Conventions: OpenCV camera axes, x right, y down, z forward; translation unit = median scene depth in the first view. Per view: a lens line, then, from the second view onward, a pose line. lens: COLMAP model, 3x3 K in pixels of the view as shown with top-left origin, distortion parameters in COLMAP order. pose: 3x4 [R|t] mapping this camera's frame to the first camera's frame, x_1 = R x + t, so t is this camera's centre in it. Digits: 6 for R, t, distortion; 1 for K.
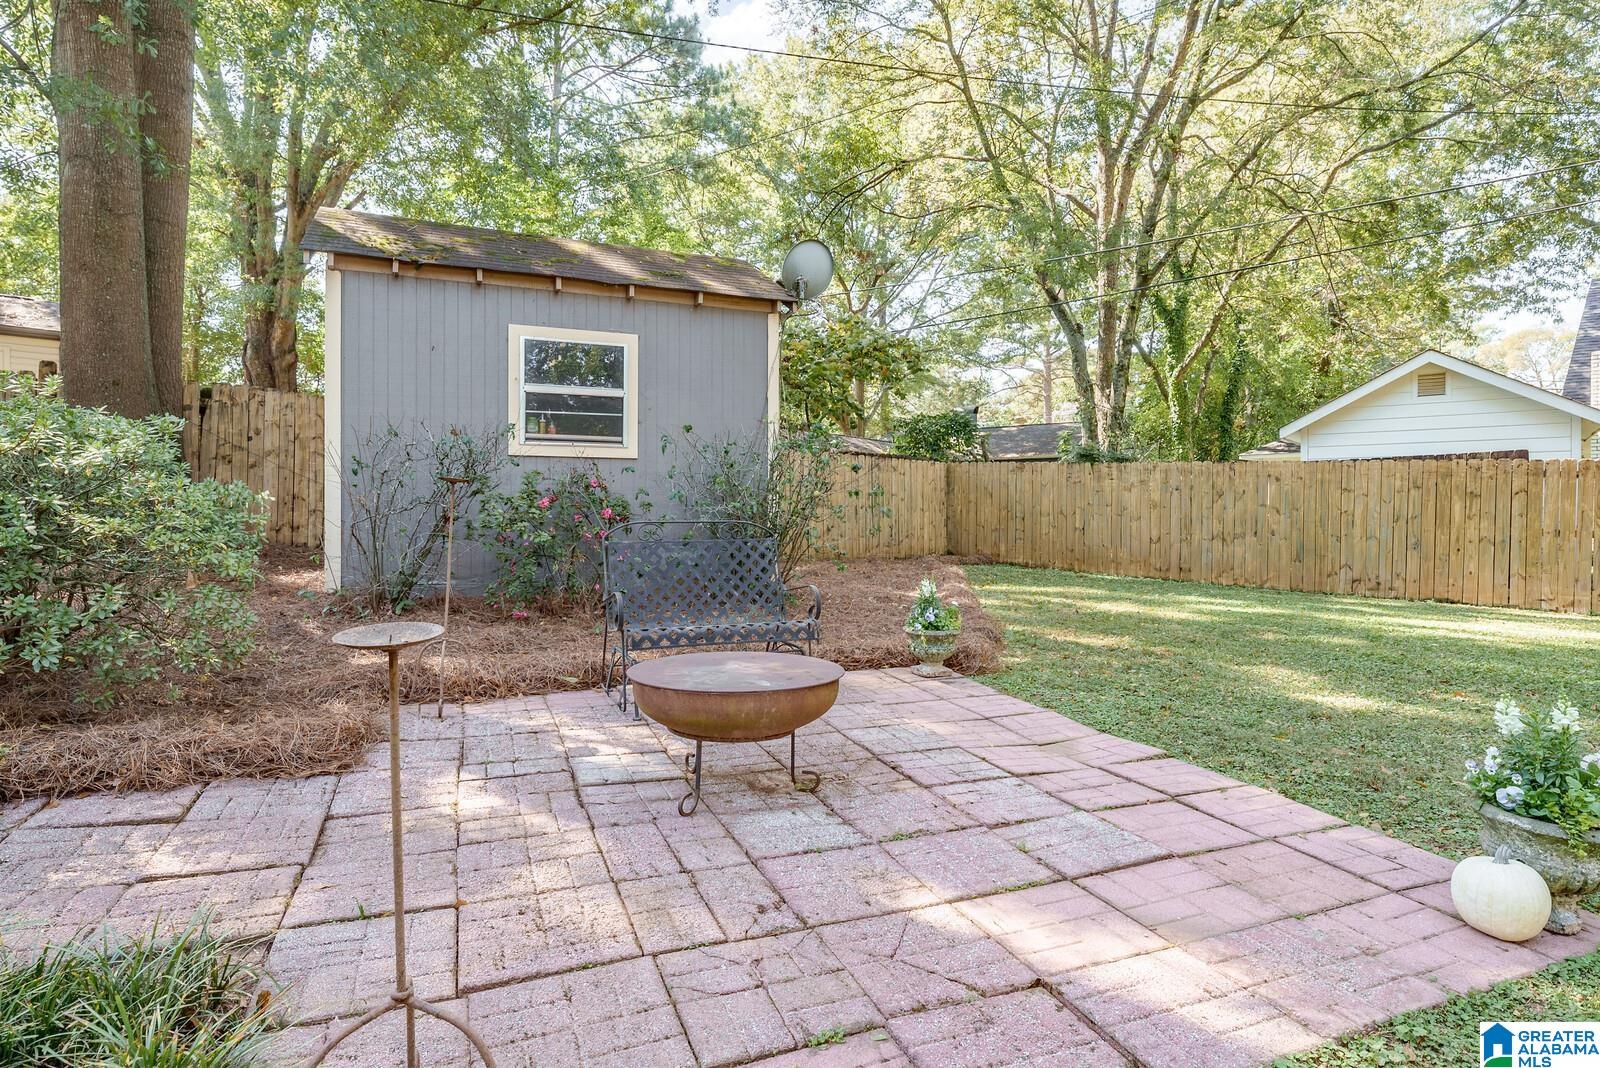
lens RADIAL K [[864.5, 0, 800.3], [0, 864.5, 514.3], [0, 0, 1]] dist [-0.001135, 0.000127]
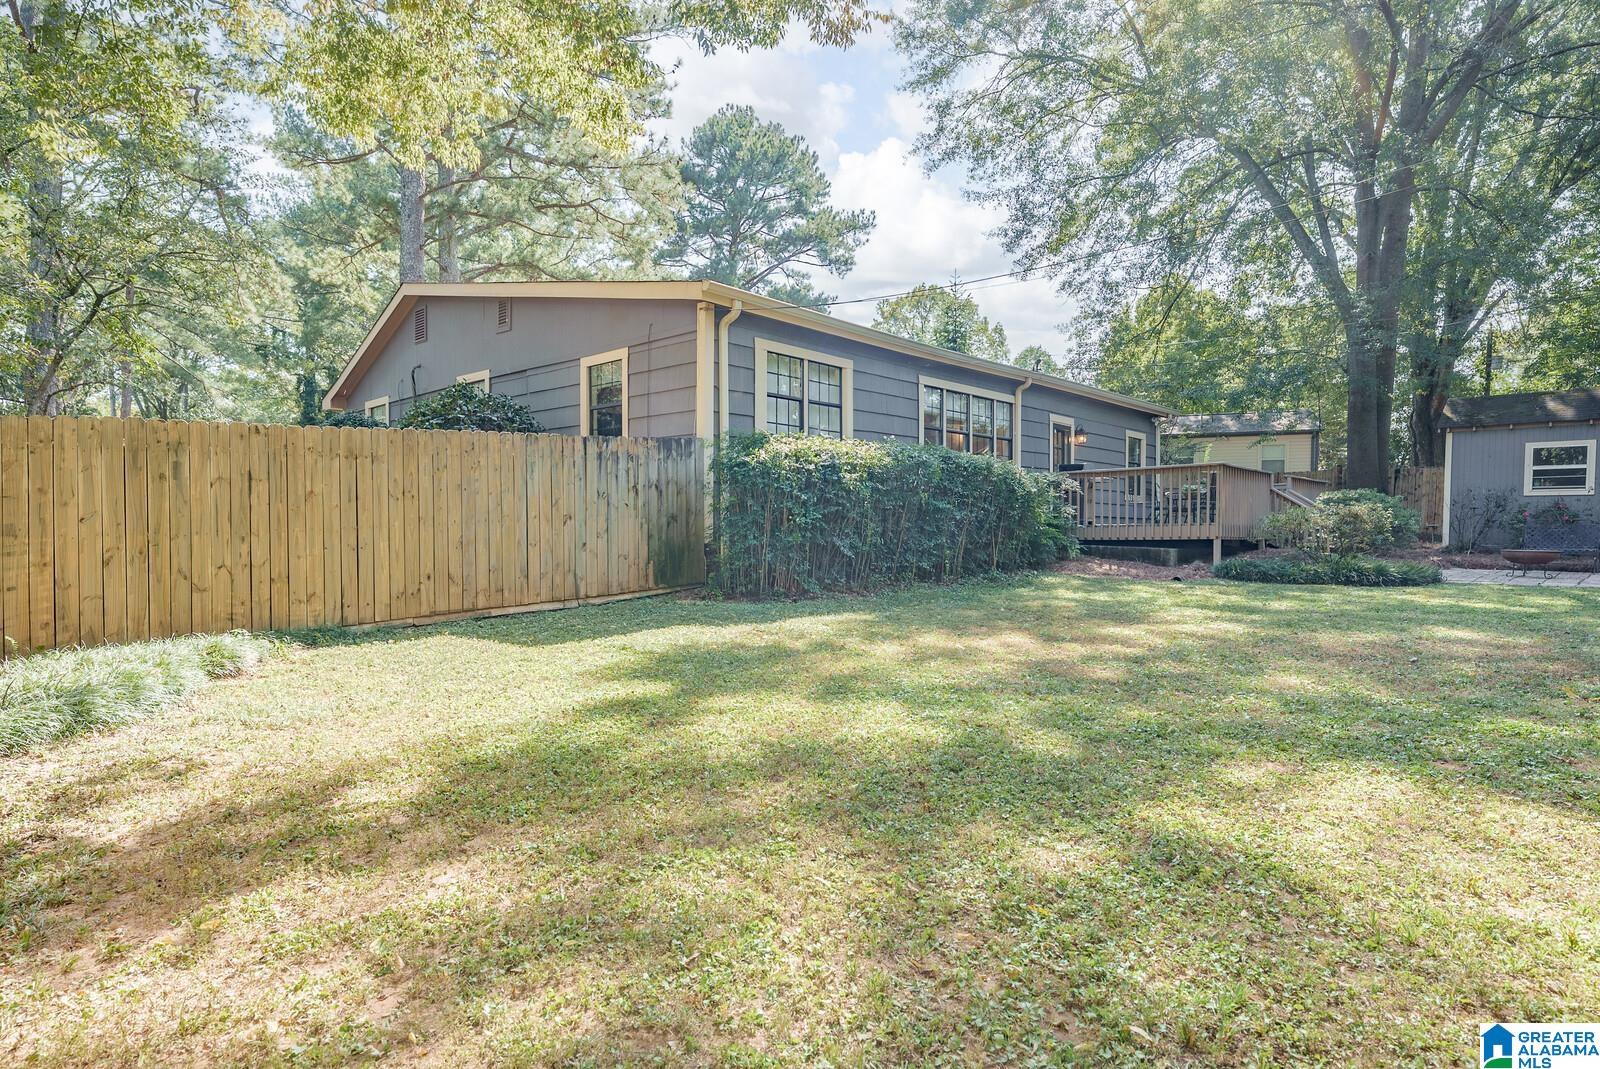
lens RADIAL K [[885.8, 0, 798.0], [0, 885.8, 557.8], [0, 0, 1]] dist [-0.000410, -0.000874]
pose [[0.389738, 0.032327, -0.920358, 1.190899], [-0.009770, 0.999473, 0.030968, 0.051000], [0.920874, -0.003078, 0.389849, -1.904571]]
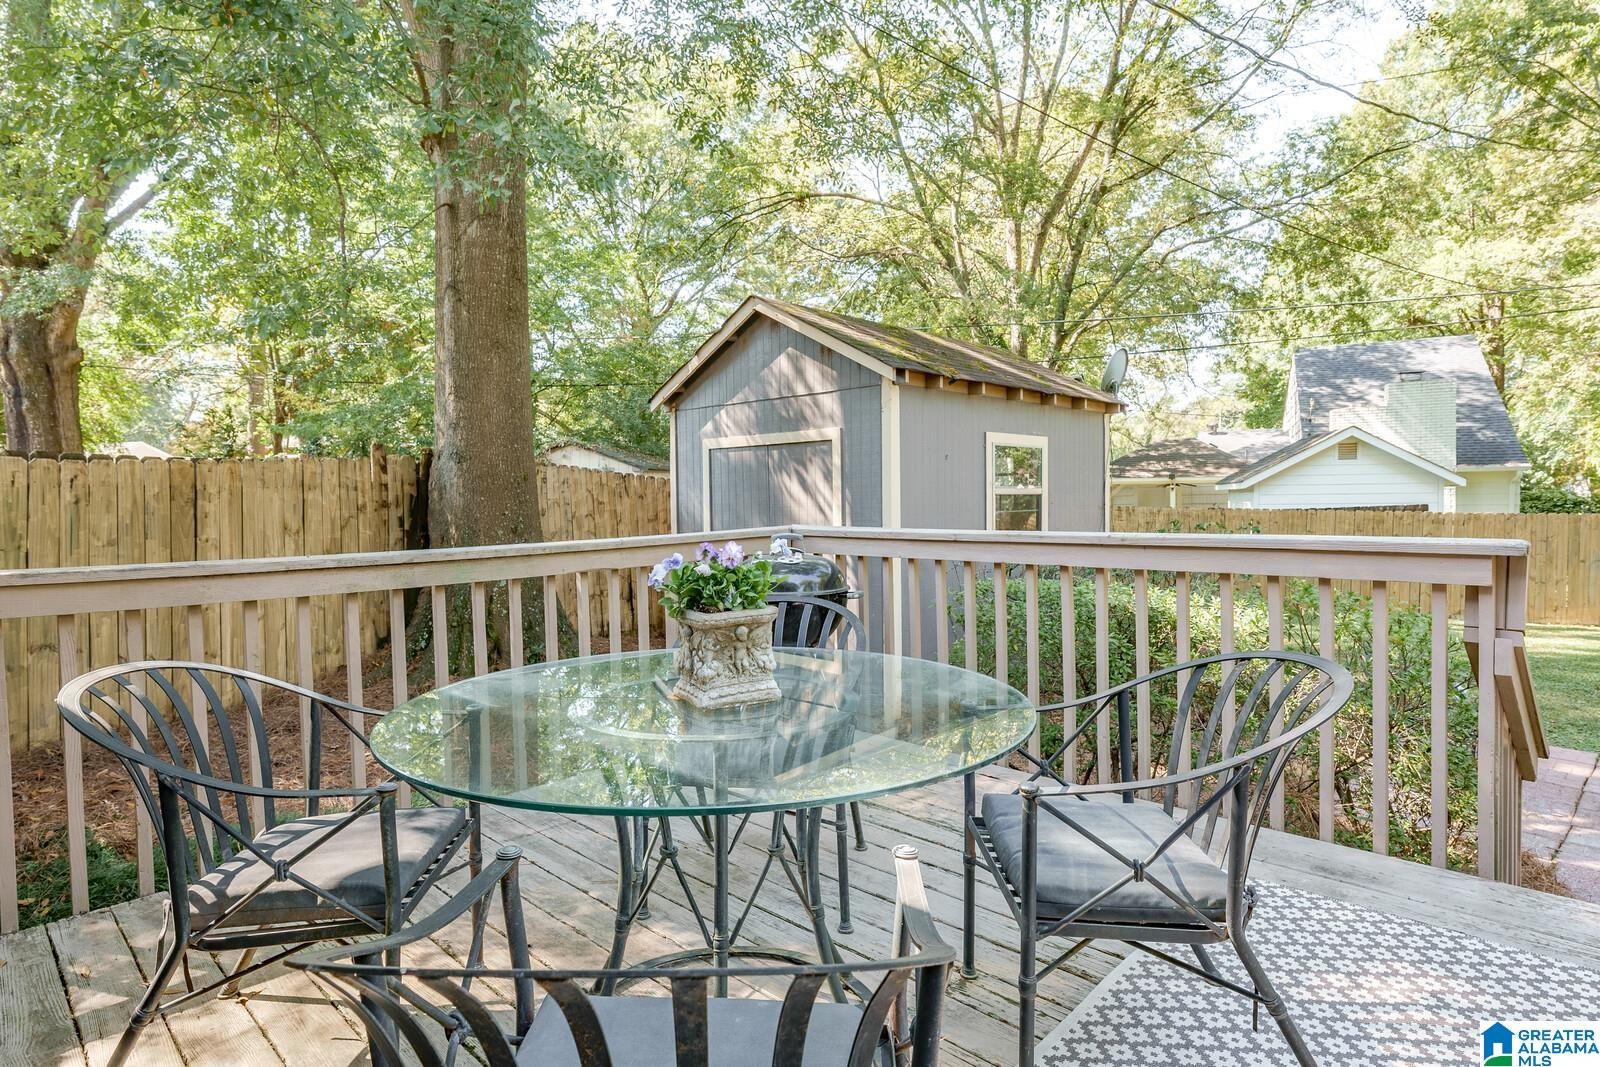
lens RADIAL K [[852.3, 0, 794.7], [0, 852.3, 581.1], [0, 0, 1]] dist [-0.003712, -0.000269]
pose [[0.926640, -0.045789, 0.373151, -0.947184], [0.012792, 0.995821, 0.090430, -0.133053], [-0.375732, -0.079023, 0.923353, 0.110018]]
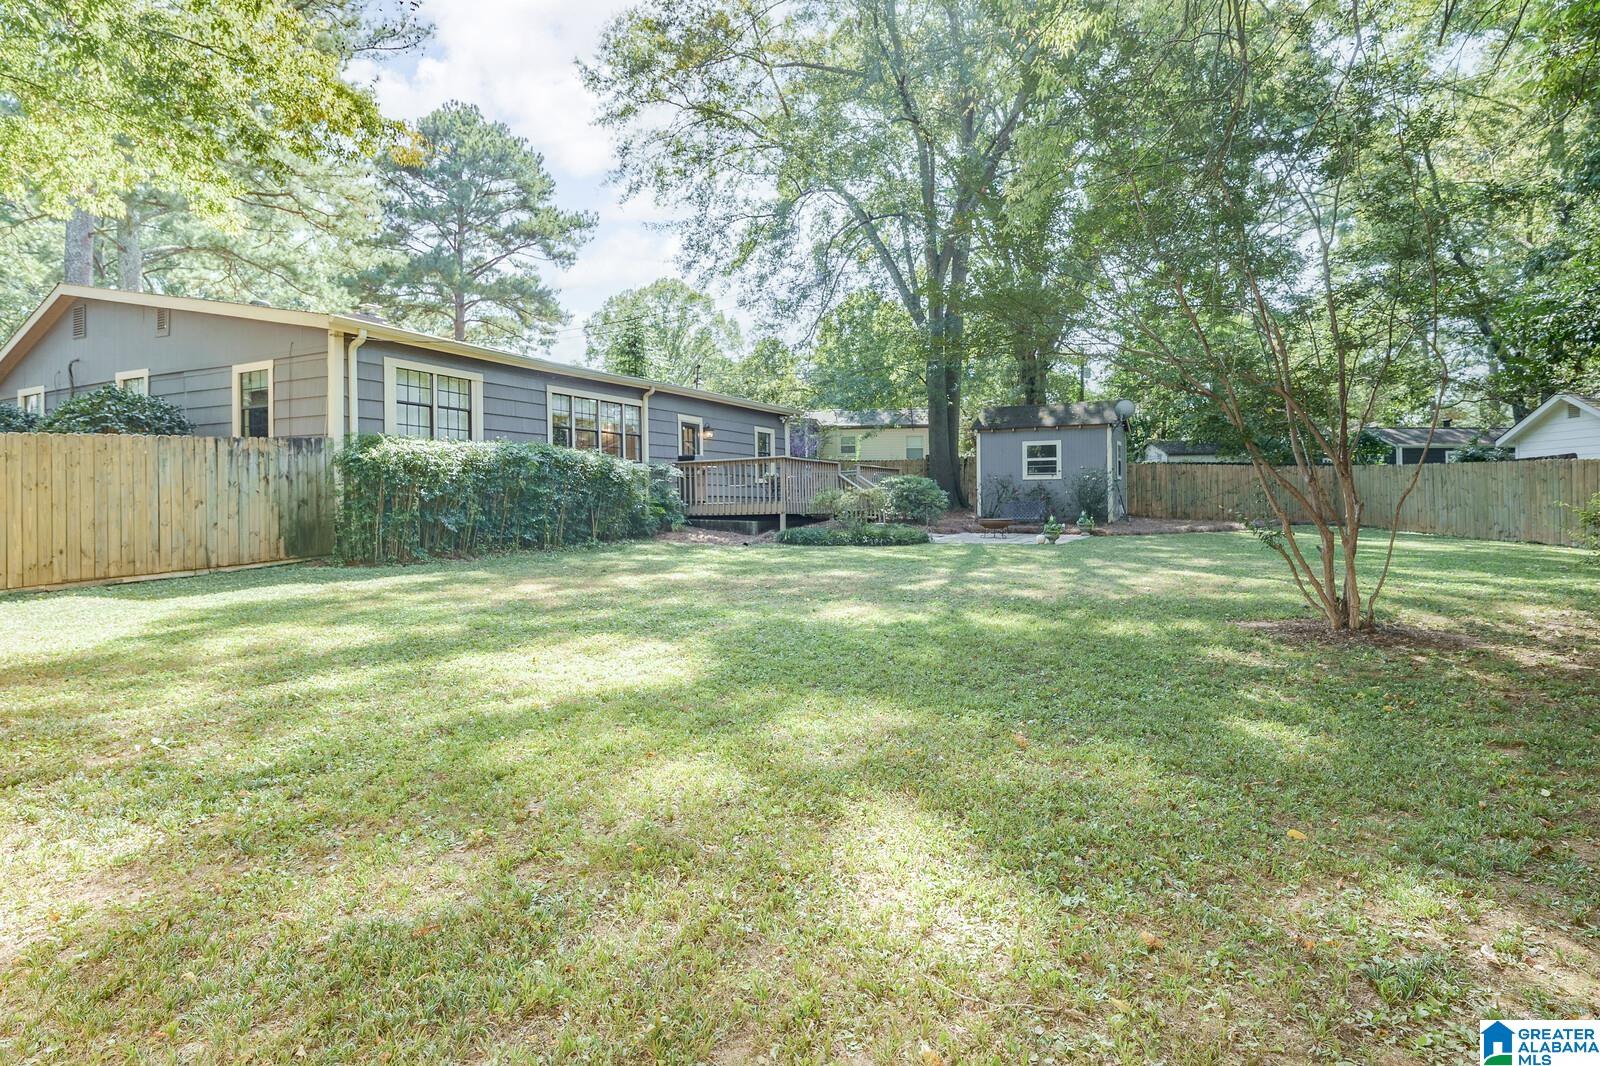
lens RADIAL K [[867.6, 0, 798.9], [0, 867.6, 502.1], [0, 0, 1]] dist [-0.000296, -0.000653]
pose [[0.618482, -0.005491, -0.785779, 1.814316], [-0.000278, 0.999974, -0.007207, 0.045547], [0.785799, 0.004676, 0.618465, -1.823524]]
